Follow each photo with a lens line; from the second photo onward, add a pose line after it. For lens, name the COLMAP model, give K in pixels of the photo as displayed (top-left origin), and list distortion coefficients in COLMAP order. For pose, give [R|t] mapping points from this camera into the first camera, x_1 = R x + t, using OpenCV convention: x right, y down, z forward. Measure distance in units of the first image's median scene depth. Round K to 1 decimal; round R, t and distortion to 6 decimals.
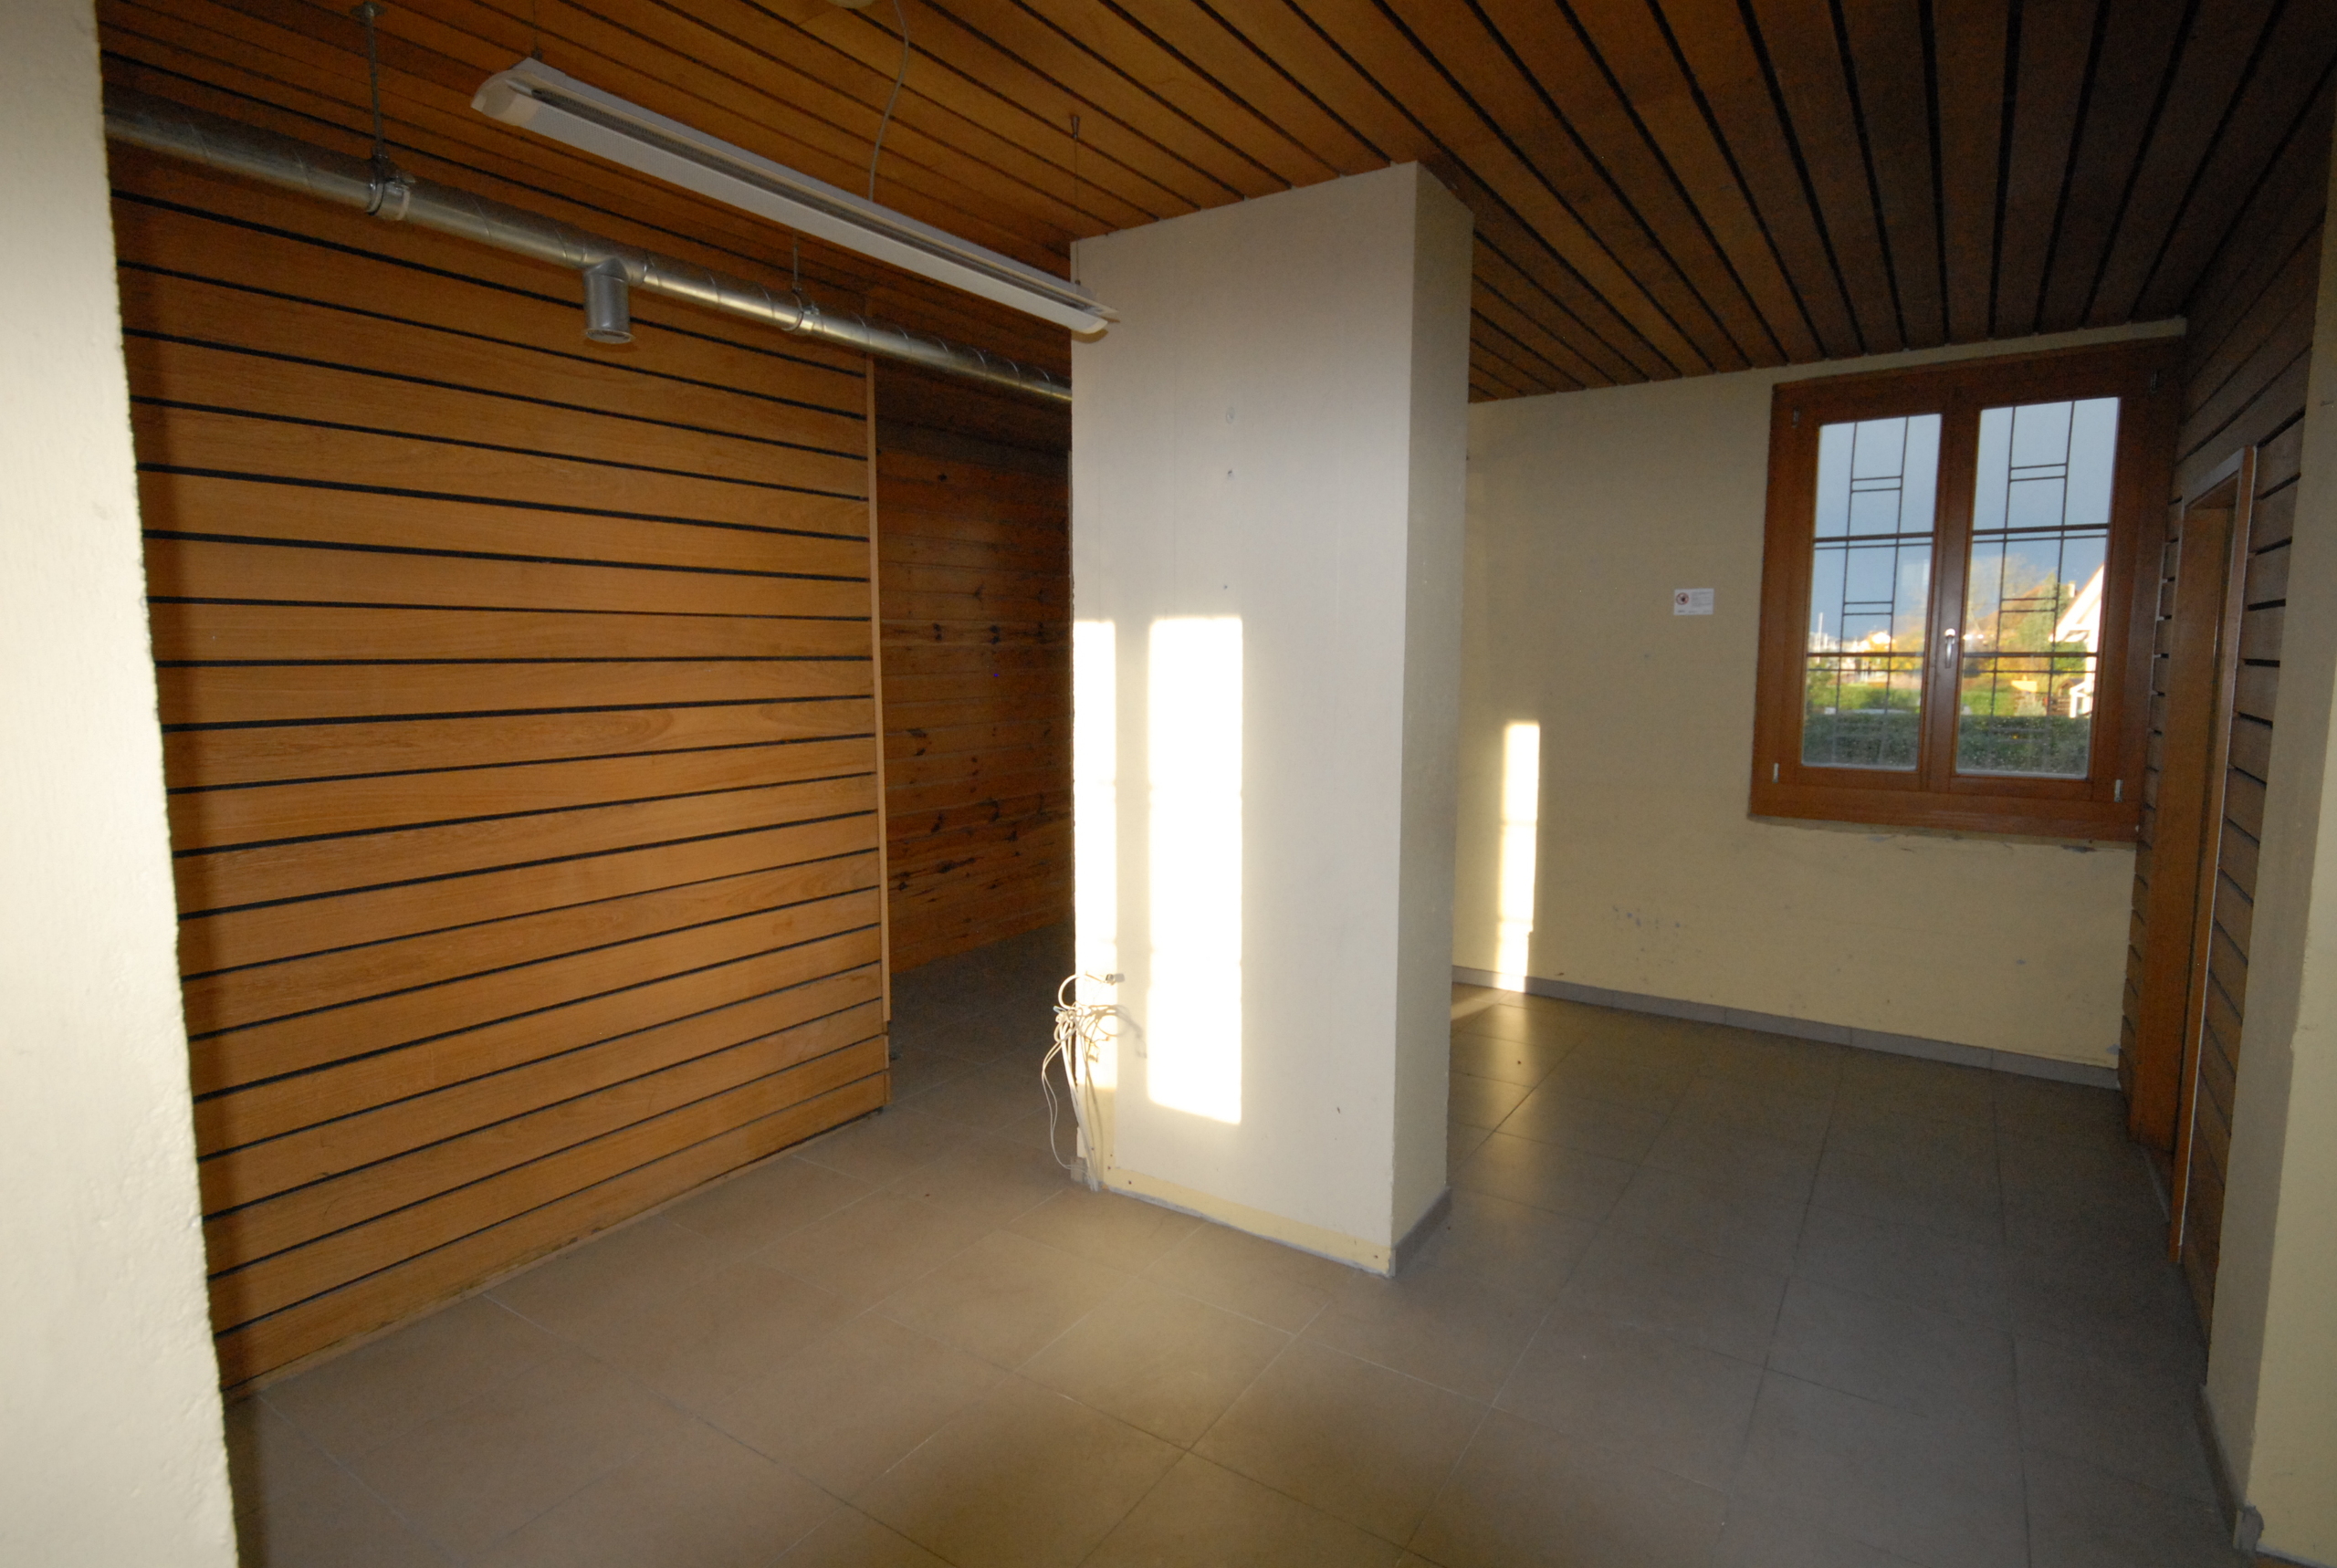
lens RADIAL K [[1200.3, 0, 1172.4], [0, 1200.3, 780.7], [0, 0, 1]] dist [-0.001474, -0.000076]
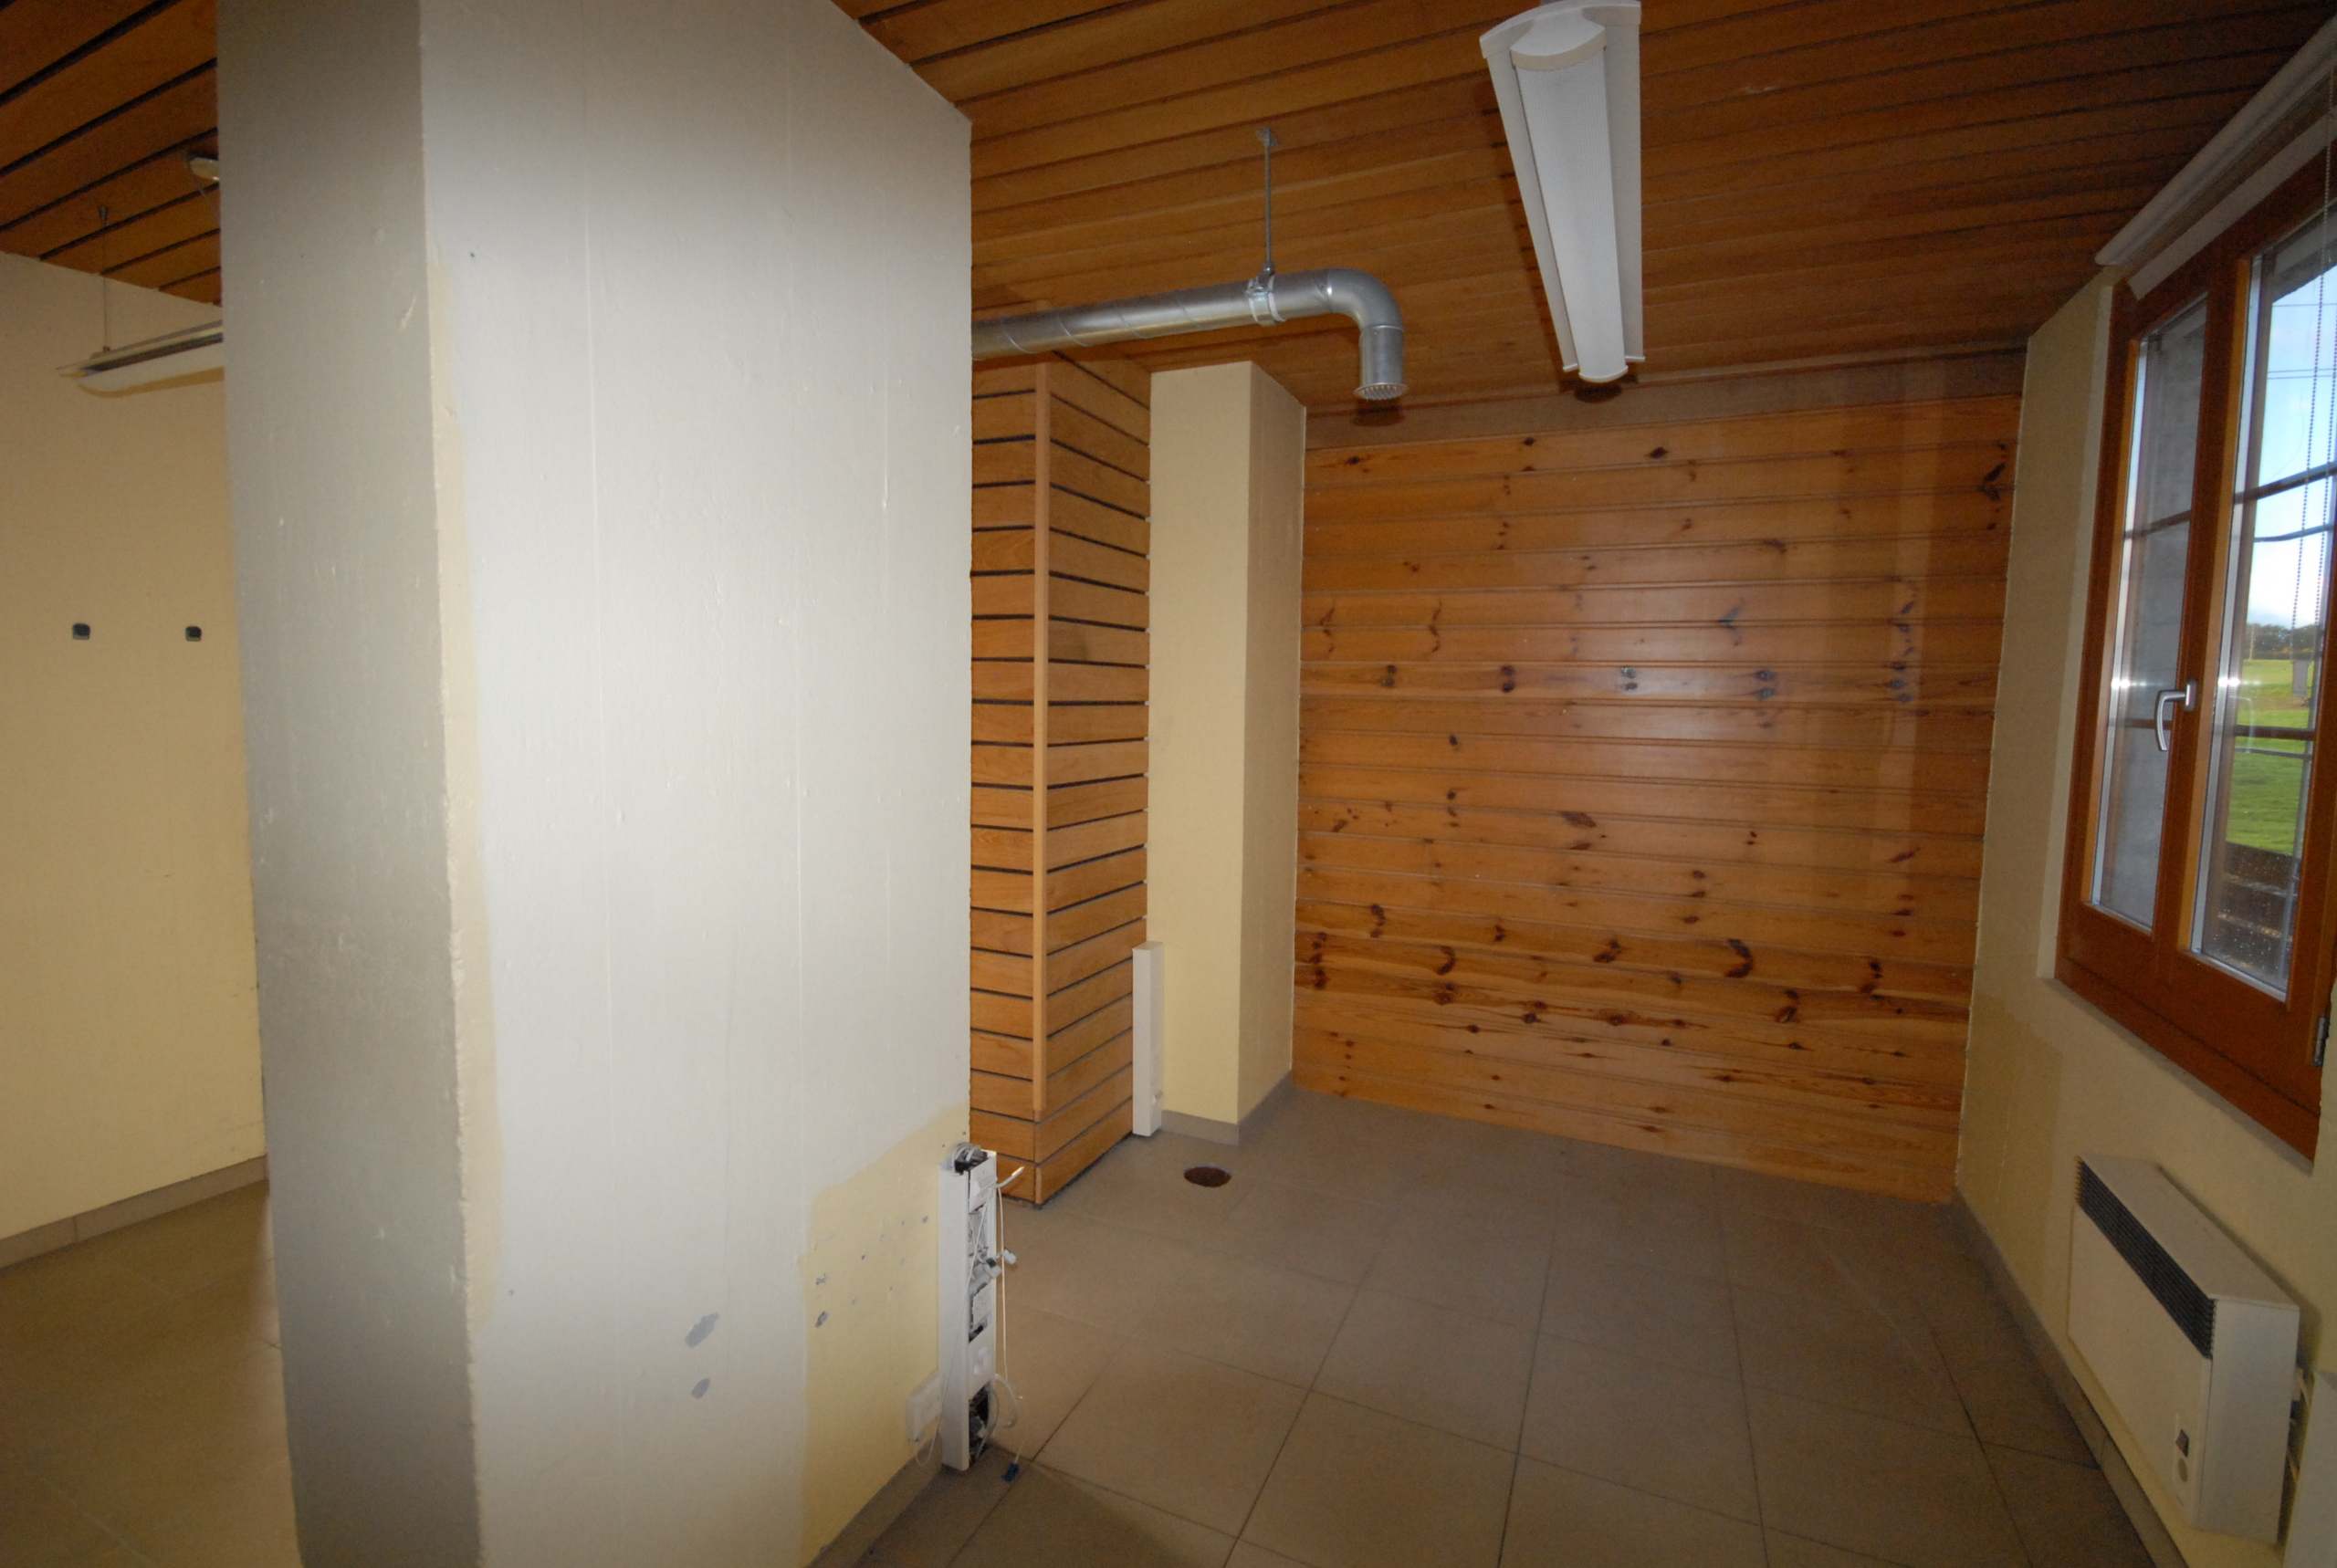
lens RADIAL K [[1021.4, 0, 1176.2], [0, 1021.4, 779.5], [0, 0, 1]] dist [0.011905, 0.000409]
pose [[0.167960, 0.090386, -0.981641, 0.336313], [-0.126848, 0.989491, 0.069405, -0.072550], [0.977599, 0.112862, 0.177660, 0.631504]]
